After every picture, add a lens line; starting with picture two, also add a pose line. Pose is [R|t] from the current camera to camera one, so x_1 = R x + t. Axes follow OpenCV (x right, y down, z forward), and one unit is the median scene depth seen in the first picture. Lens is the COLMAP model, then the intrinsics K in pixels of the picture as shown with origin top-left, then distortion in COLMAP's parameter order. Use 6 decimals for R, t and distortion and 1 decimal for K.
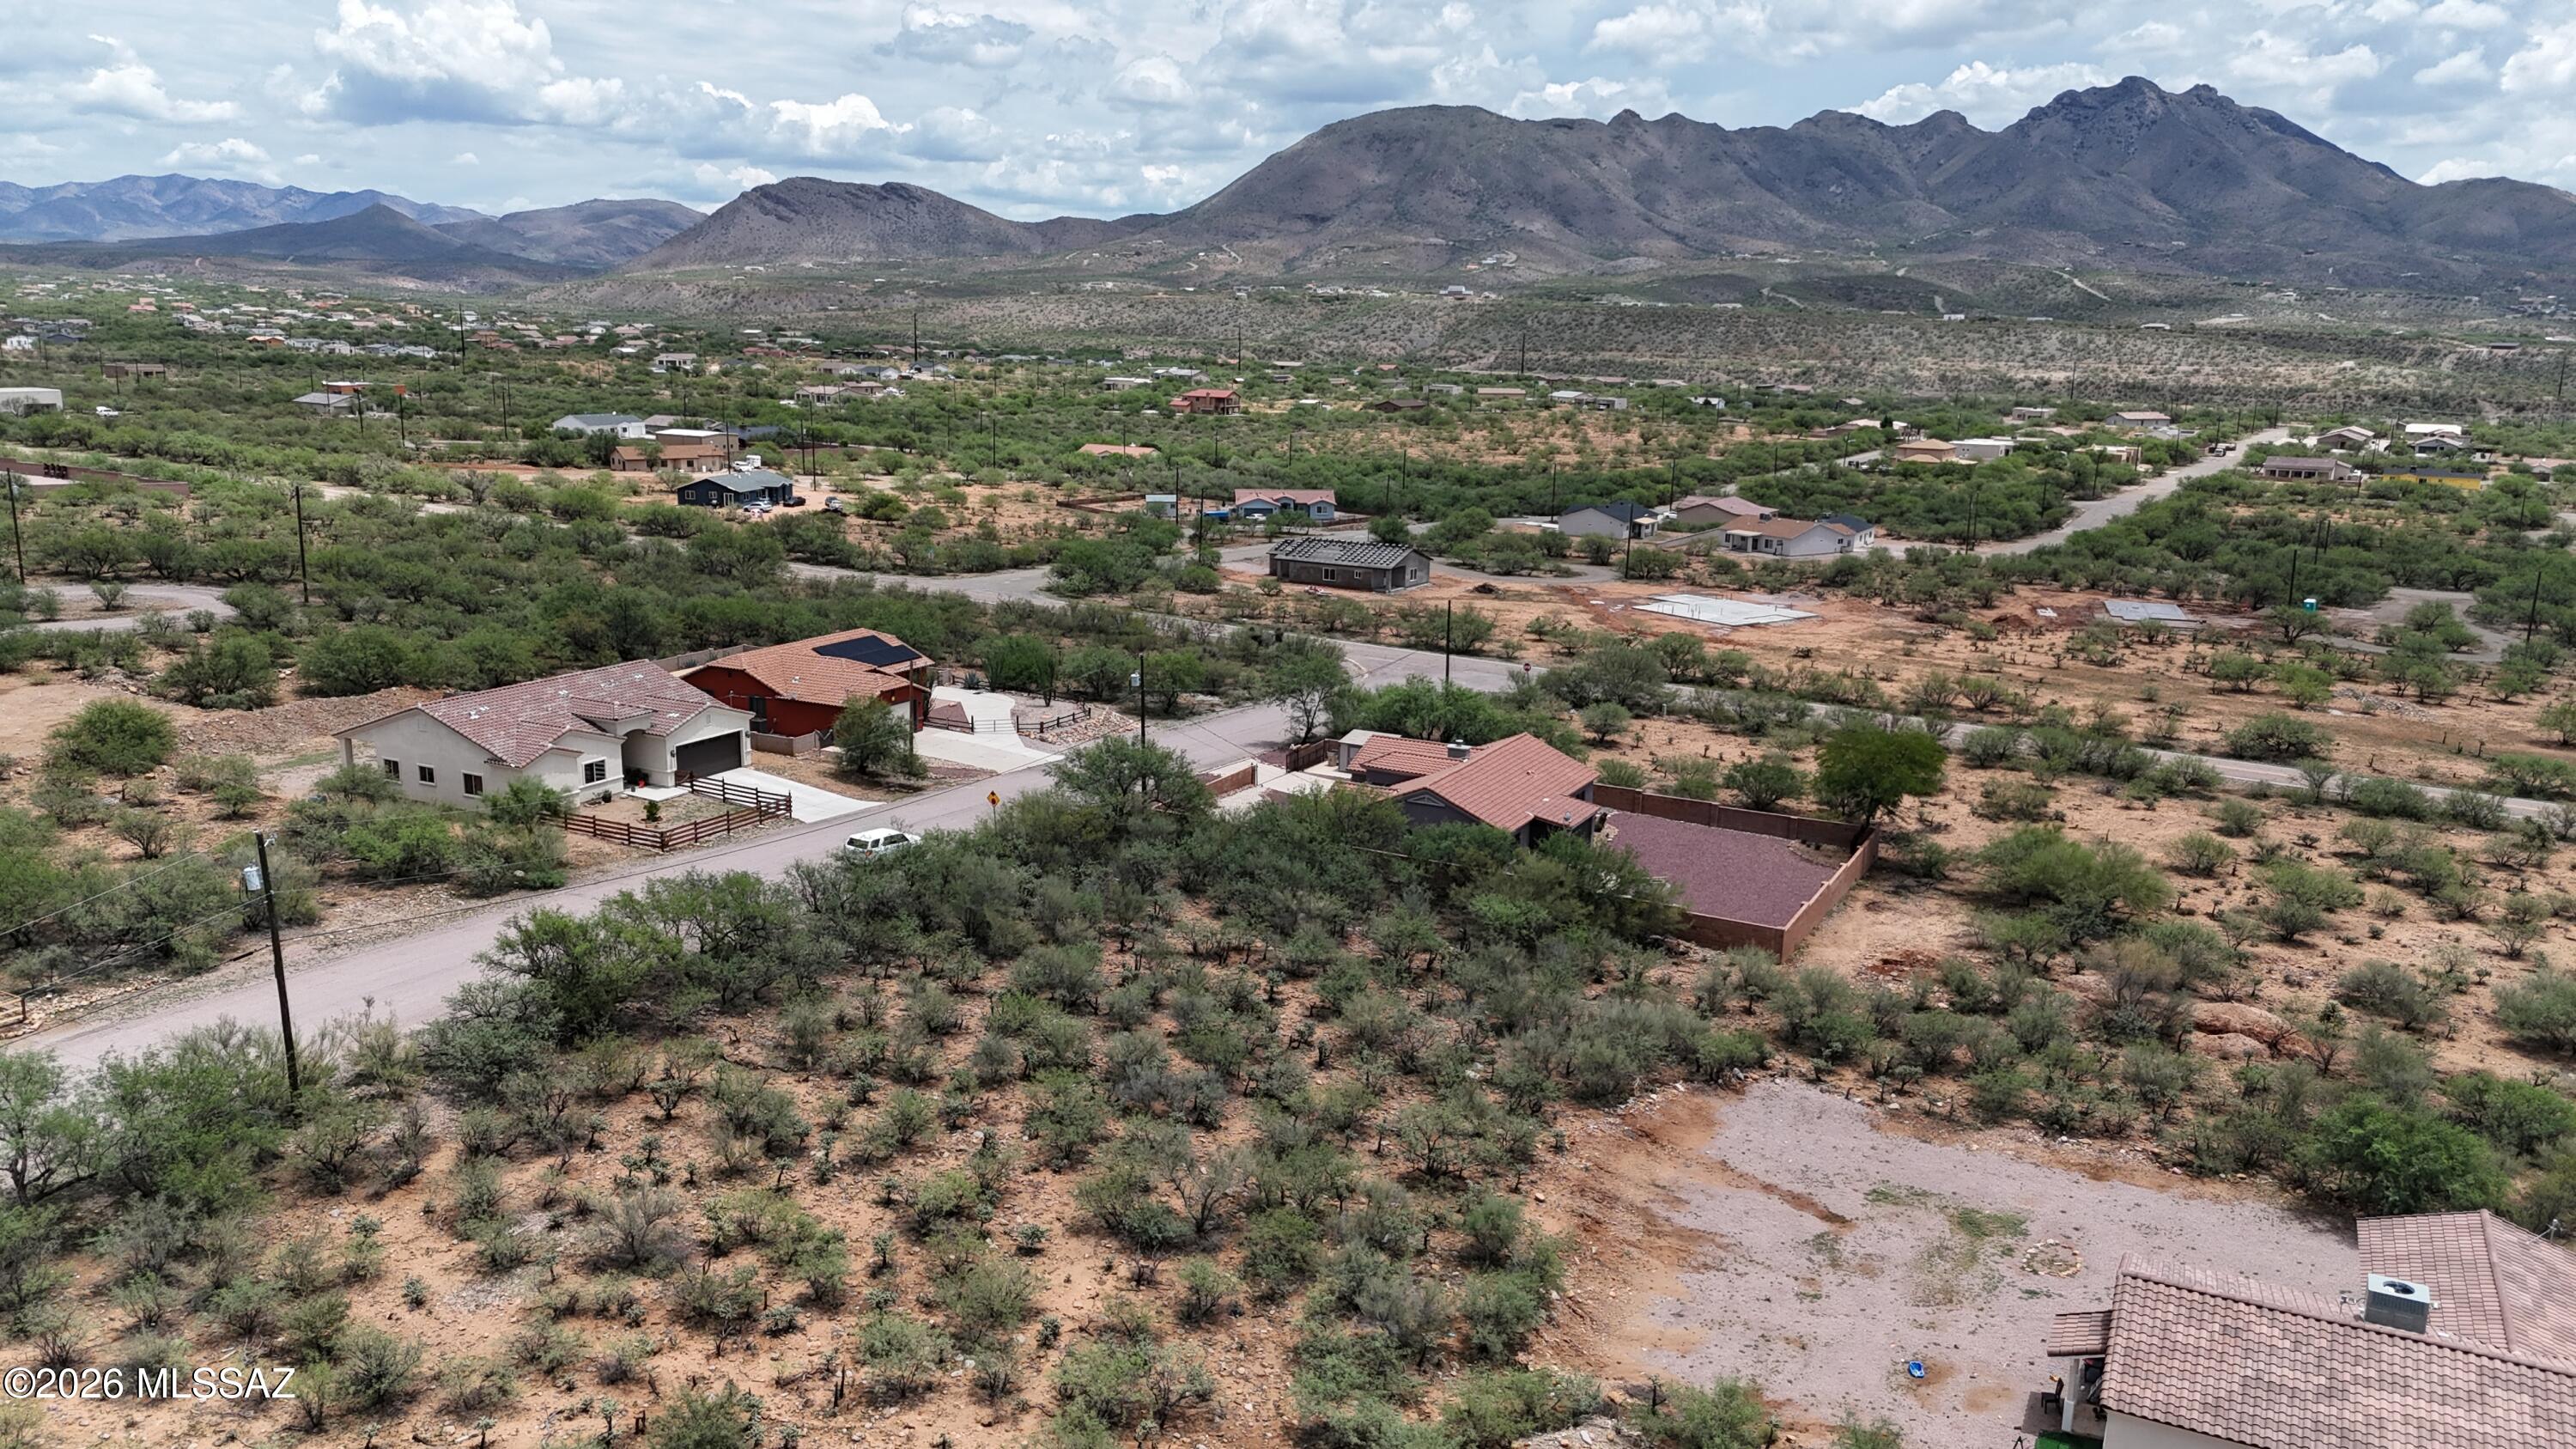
lens RADIAL K [[1894.4, 0, 1285.0], [0, 1894.4, 712.4], [0, 0, 1]] dist [0.075388, -0.077627]
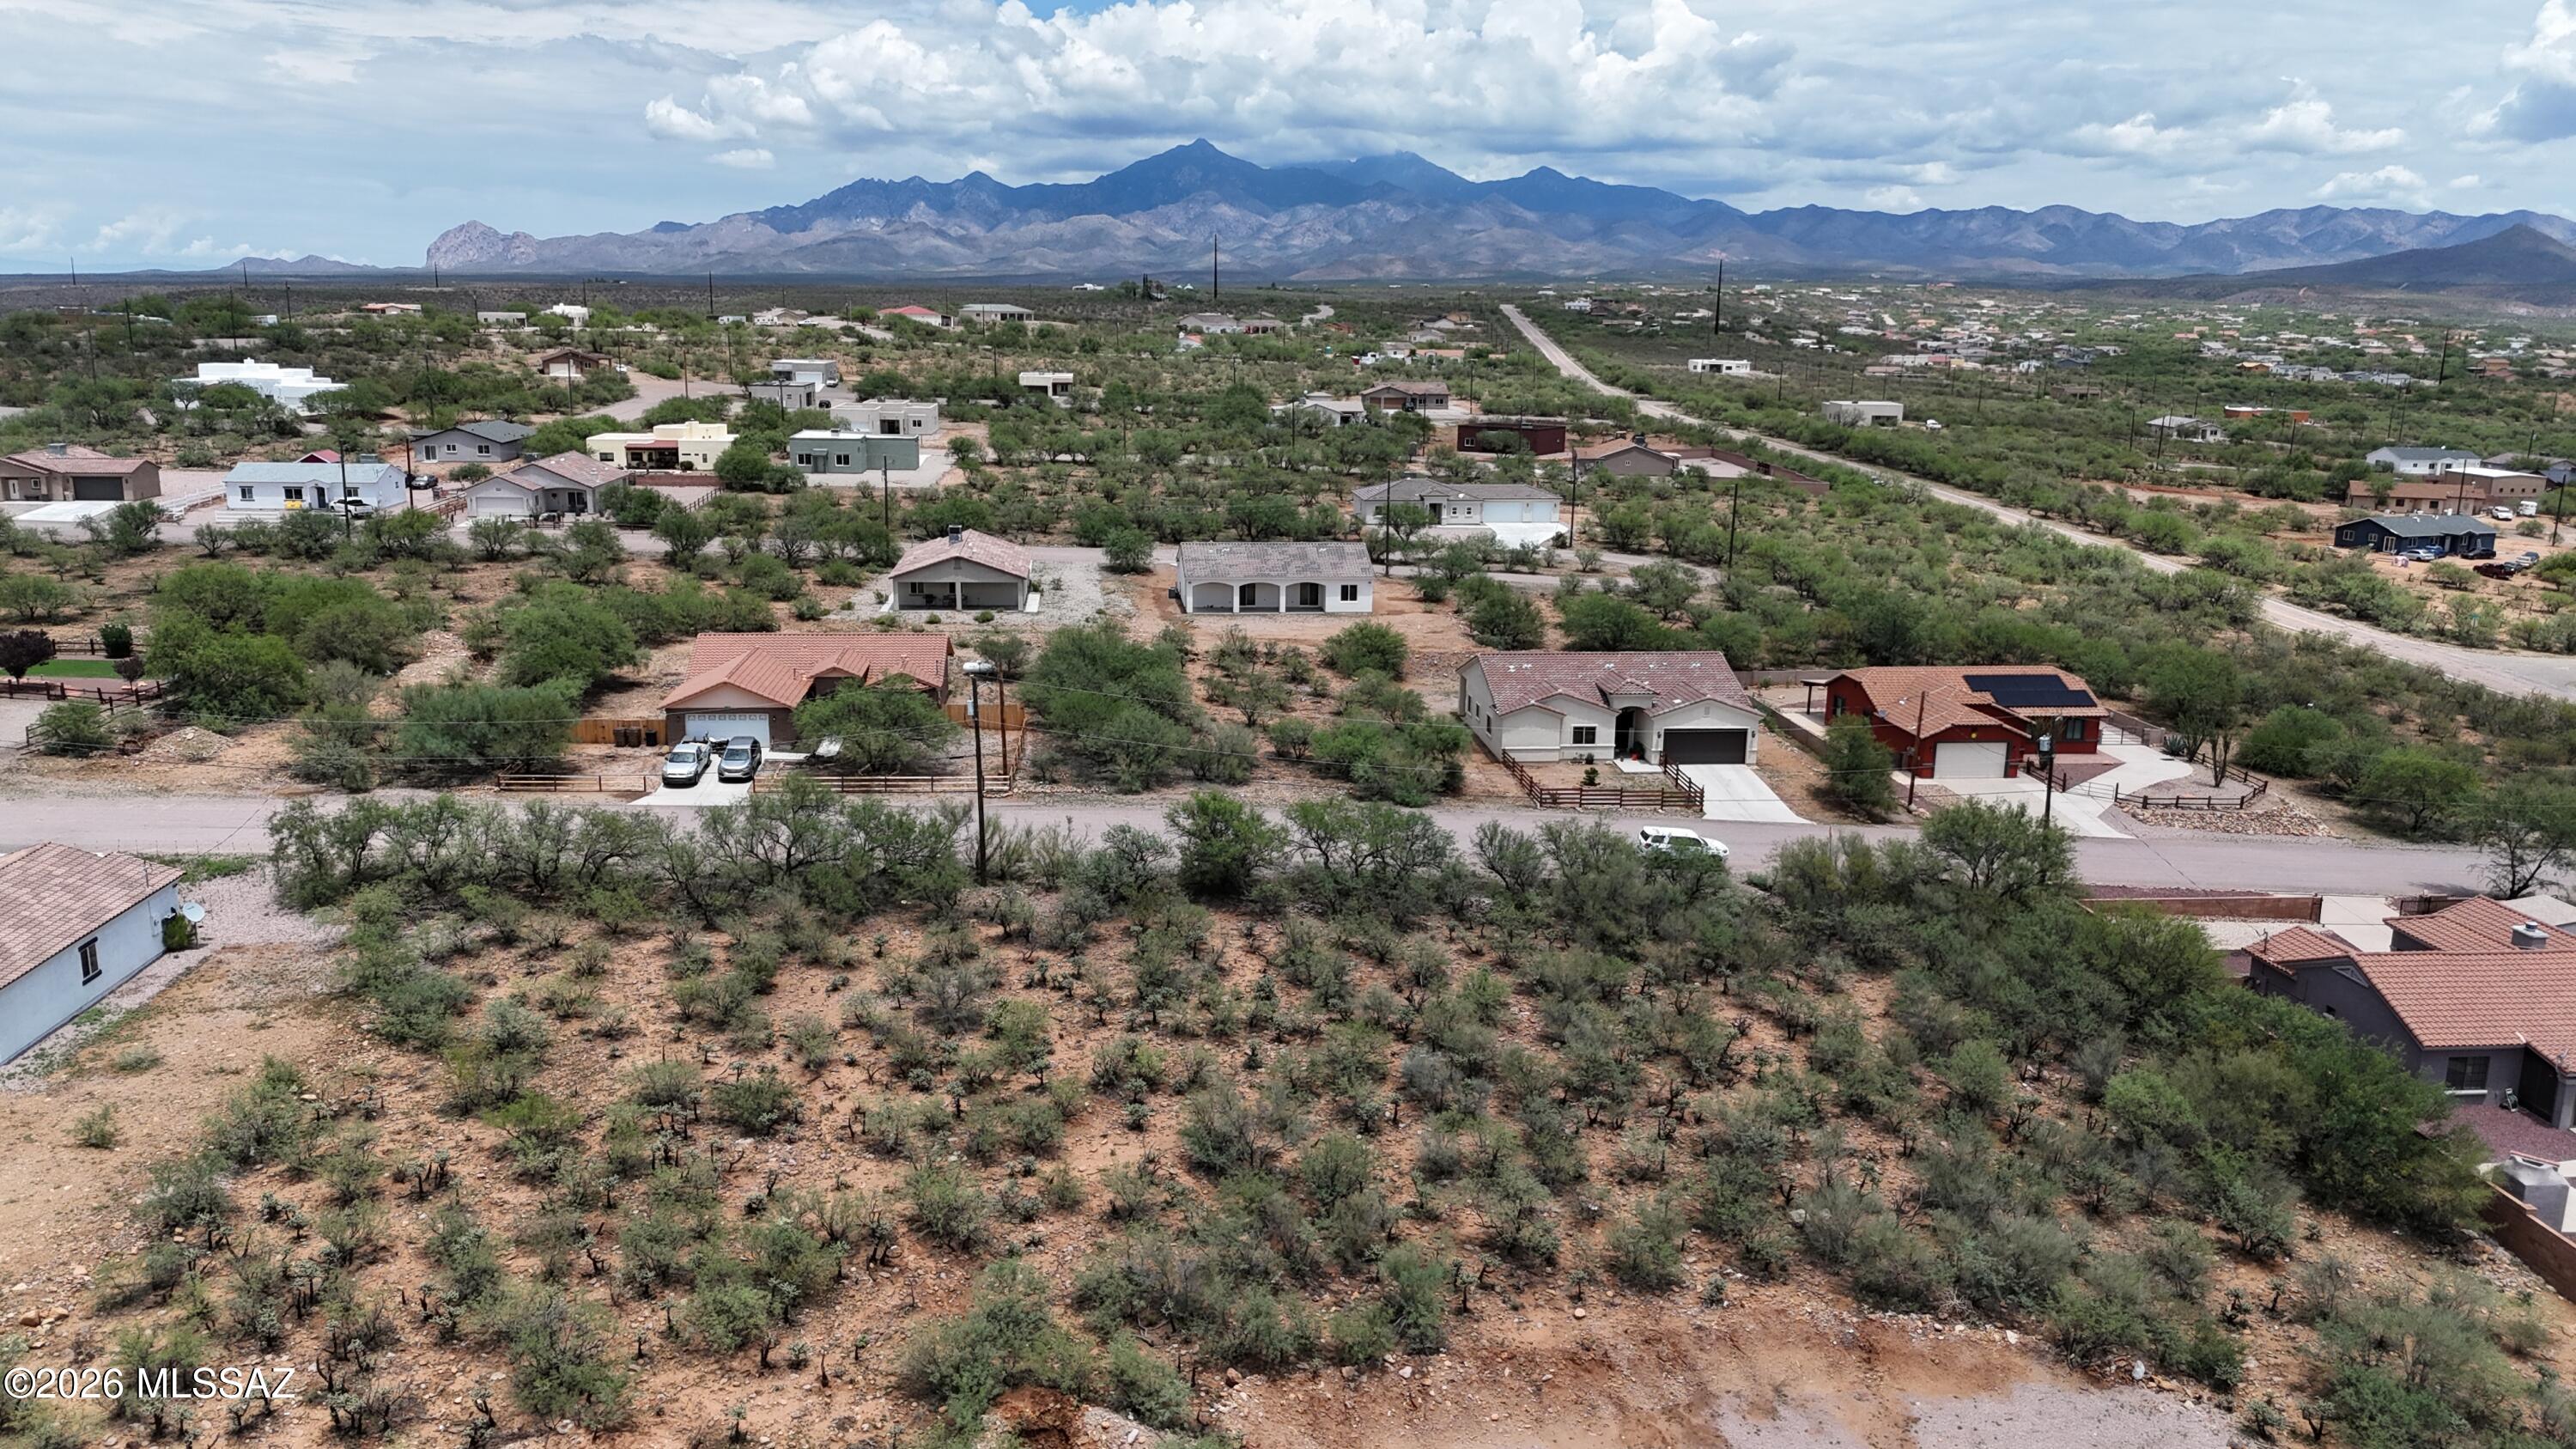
lens RADIAL K [[1882.8, 0, 1284.0], [0, 1882.8, 723.9], [0, 0, 1]] dist [0.085077, -0.087517]
pose [[0.547451, 0.172080, -0.818954, 0.418662], [-0.178389, 0.980133, 0.086699, -0.037551], [0.817603, 0.098629, 0.567272, 0.204989]]
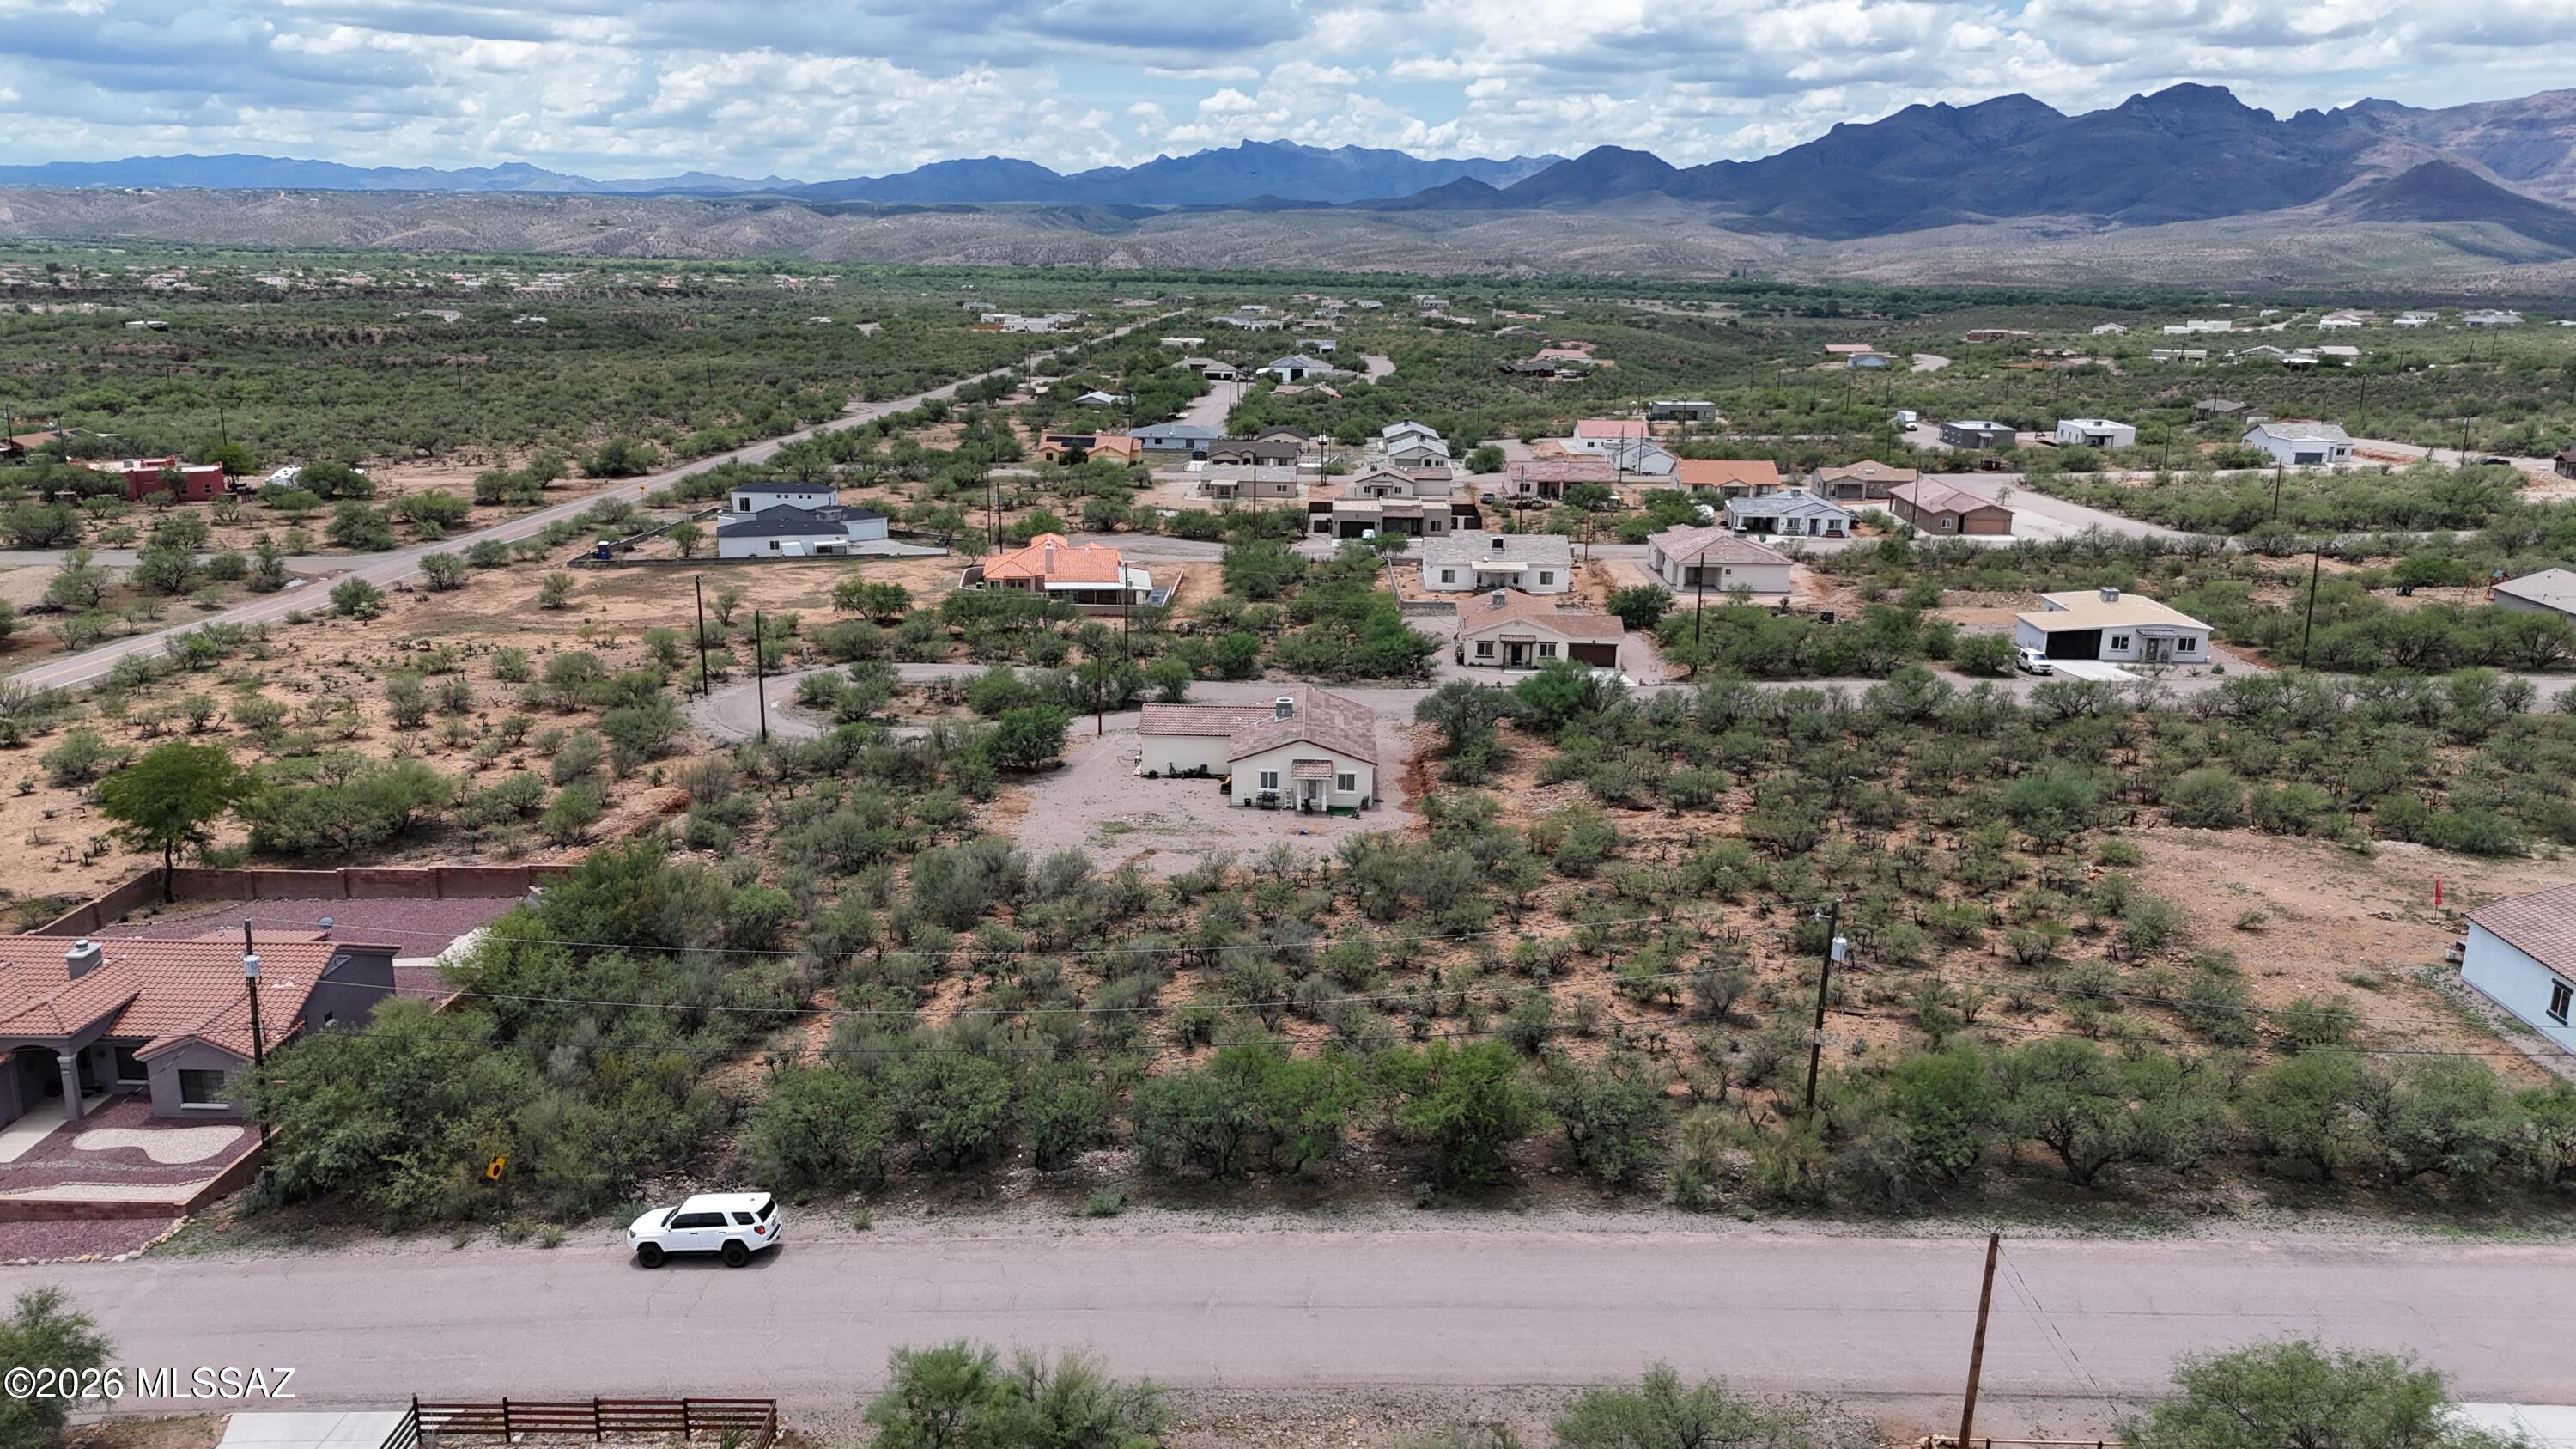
lens RADIAL K [[1882.8, 0, 1284.0], [0, 1882.8, 723.9], [0, 0, 1]] dist [0.085077, -0.087517]
pose [[-0.433732, -0.249409, 0.865836, -0.673797], [0.163192, 0.923291, 0.347709, -0.226417], [-0.886141, 0.292109, -0.359759, 0.855299]]
